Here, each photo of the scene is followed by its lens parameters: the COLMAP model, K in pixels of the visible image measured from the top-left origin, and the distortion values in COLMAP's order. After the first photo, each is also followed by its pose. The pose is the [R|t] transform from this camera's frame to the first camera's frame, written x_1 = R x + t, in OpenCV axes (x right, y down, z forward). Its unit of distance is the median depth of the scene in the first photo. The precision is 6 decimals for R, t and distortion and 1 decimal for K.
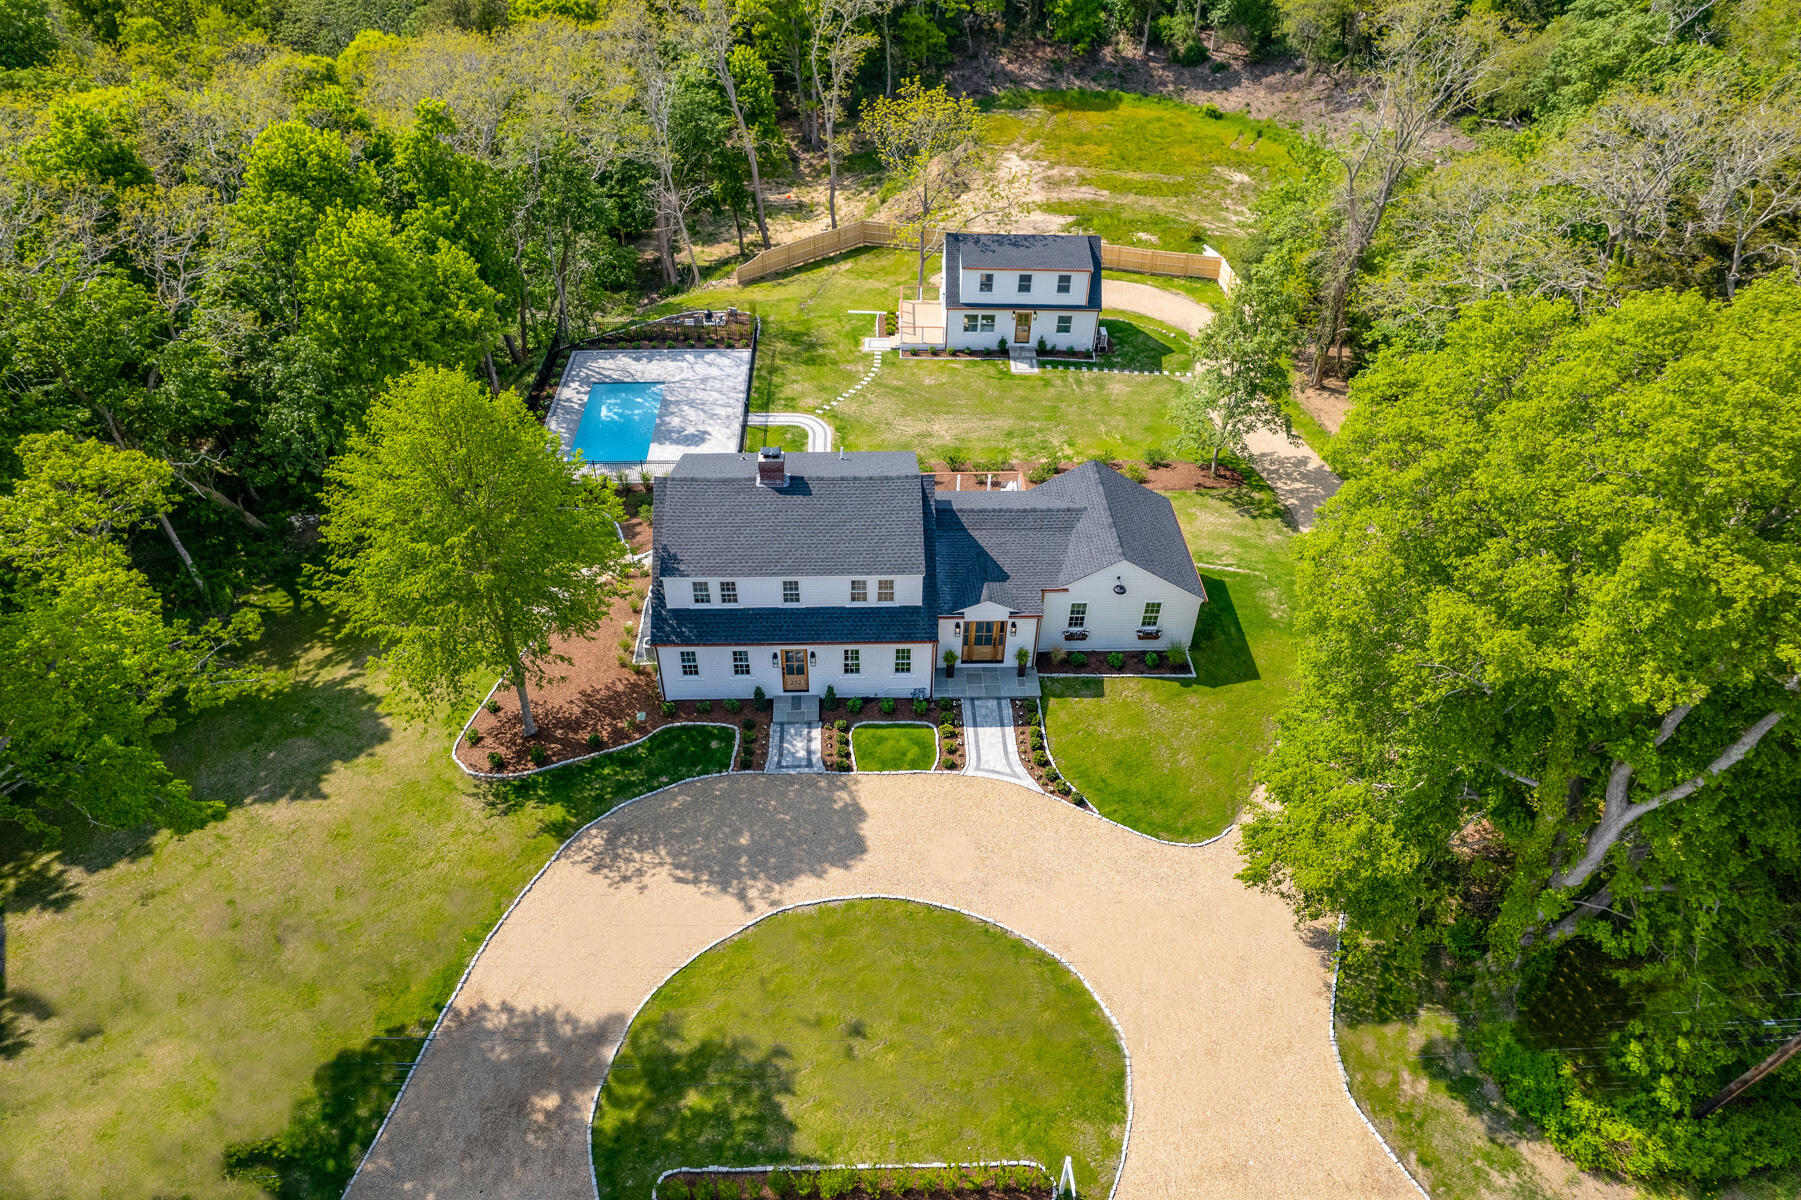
lens RADIAL K [[1177.3, 0, 900.5], [0, 1177.3, 600.0], [0, 0, 1]] dist [-0.047821, -0.000799]
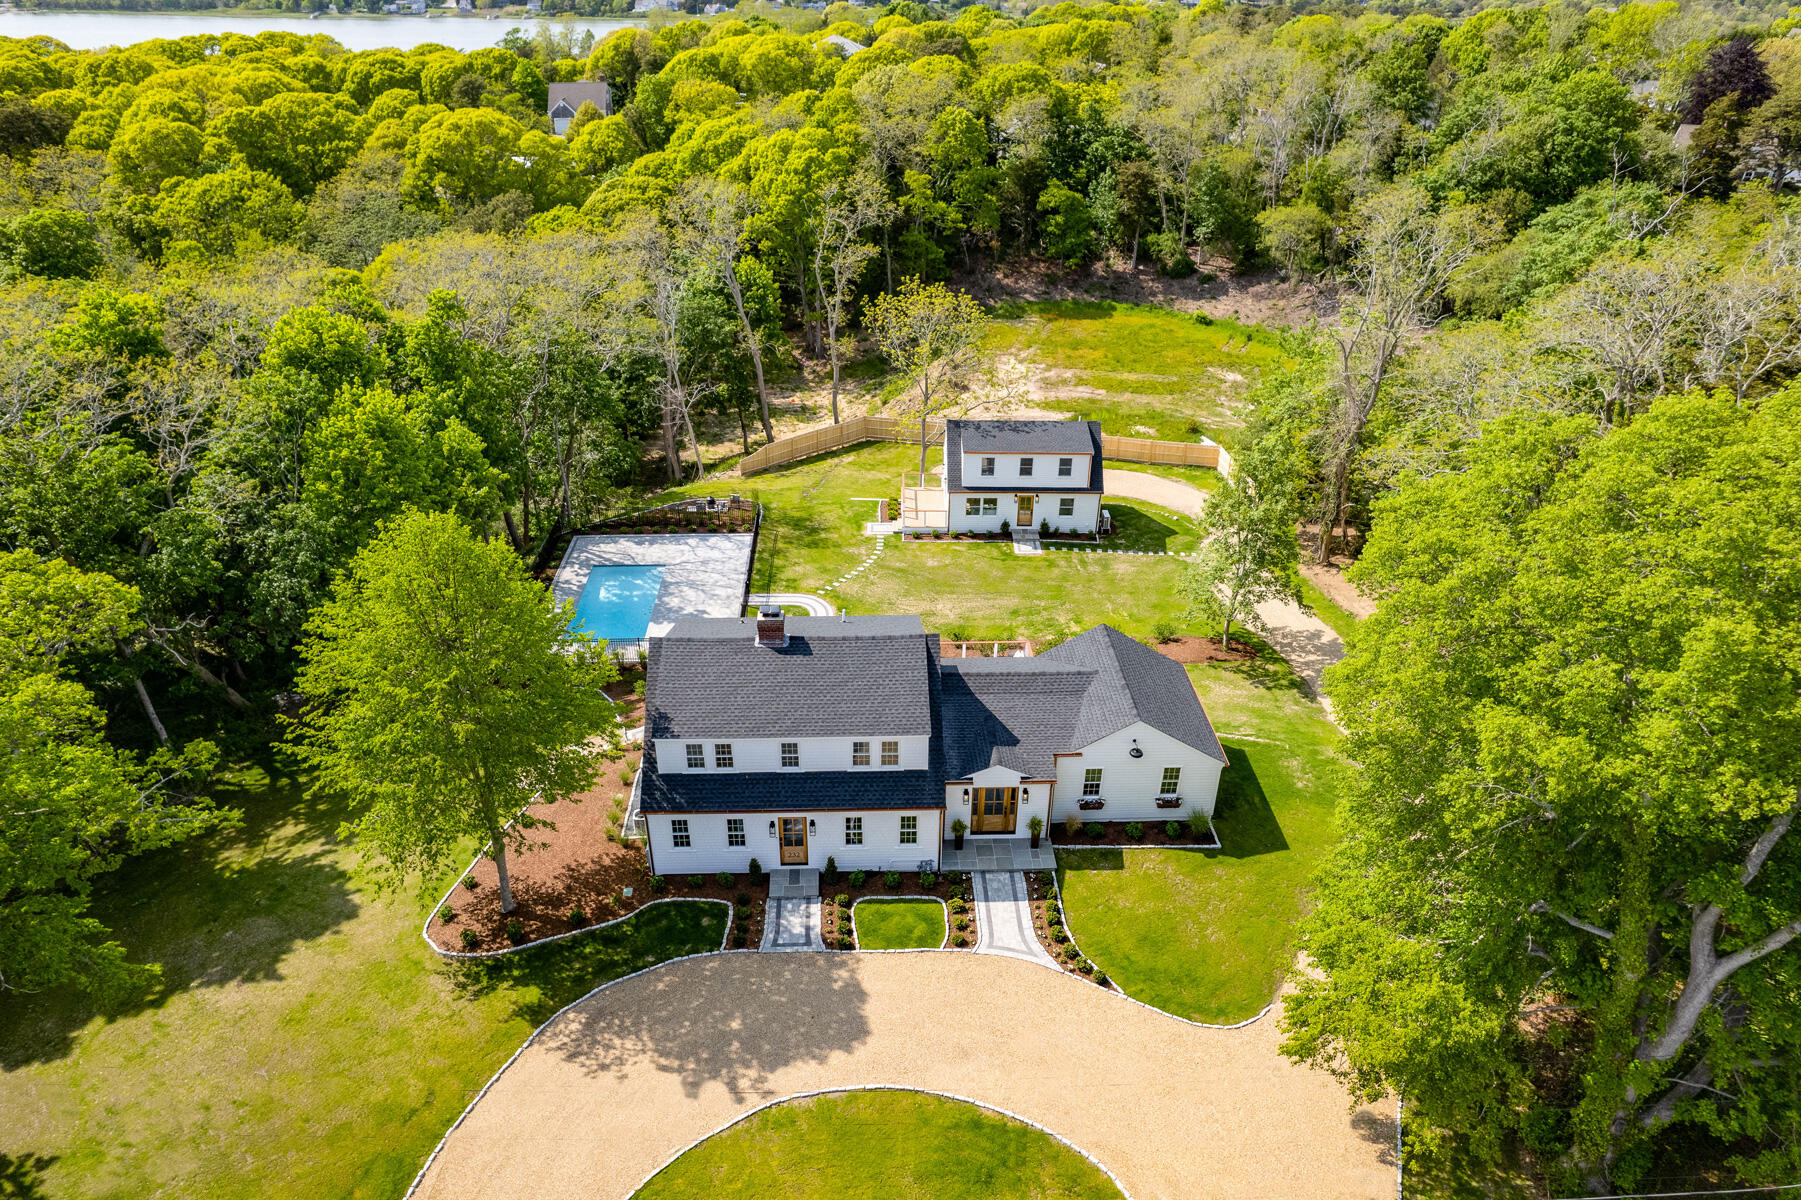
lens RADIAL K [[1186.0, 0, 896.7], [0, 1186.0, 593.2], [0, 0, 1]] dist [-0.053663, 0.023209]
pose [[0.999956, -0.007776, -0.005265, -0.000728], [0.006640, 0.981912, -0.189222, 0.041895], [0.006641, 0.189178, 0.981920, 0.034744]]
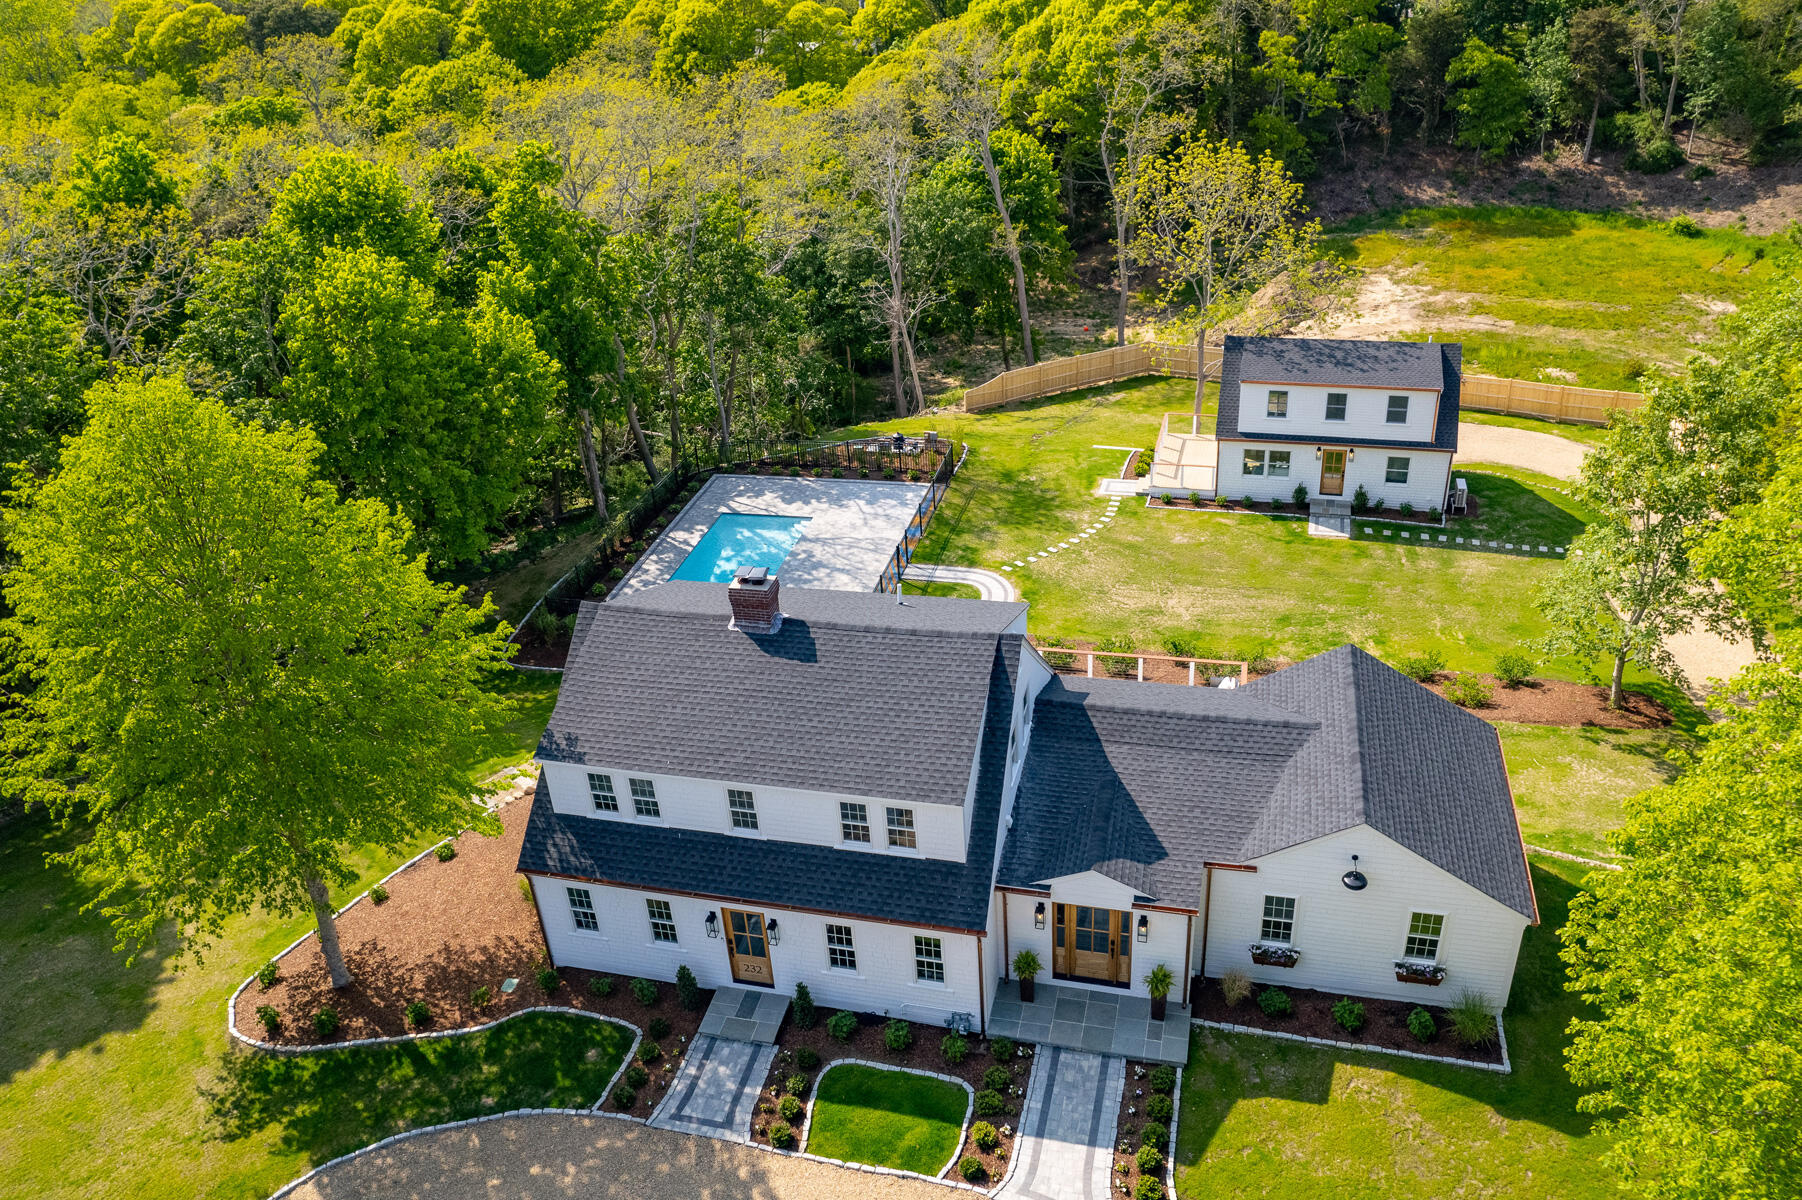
lens RADIAL K [[1339.6, 0, 894.9], [0, 1339.6, 595.8], [0, 0, 1]] dist [-0.069599, 0.062439]
pose [[0.951609, 0.069420, -0.299368, 0.152334], [-0.122462, 0.979125, -0.162227, -0.011367], [0.281856, 0.191038, 0.940245, 0.344371]]
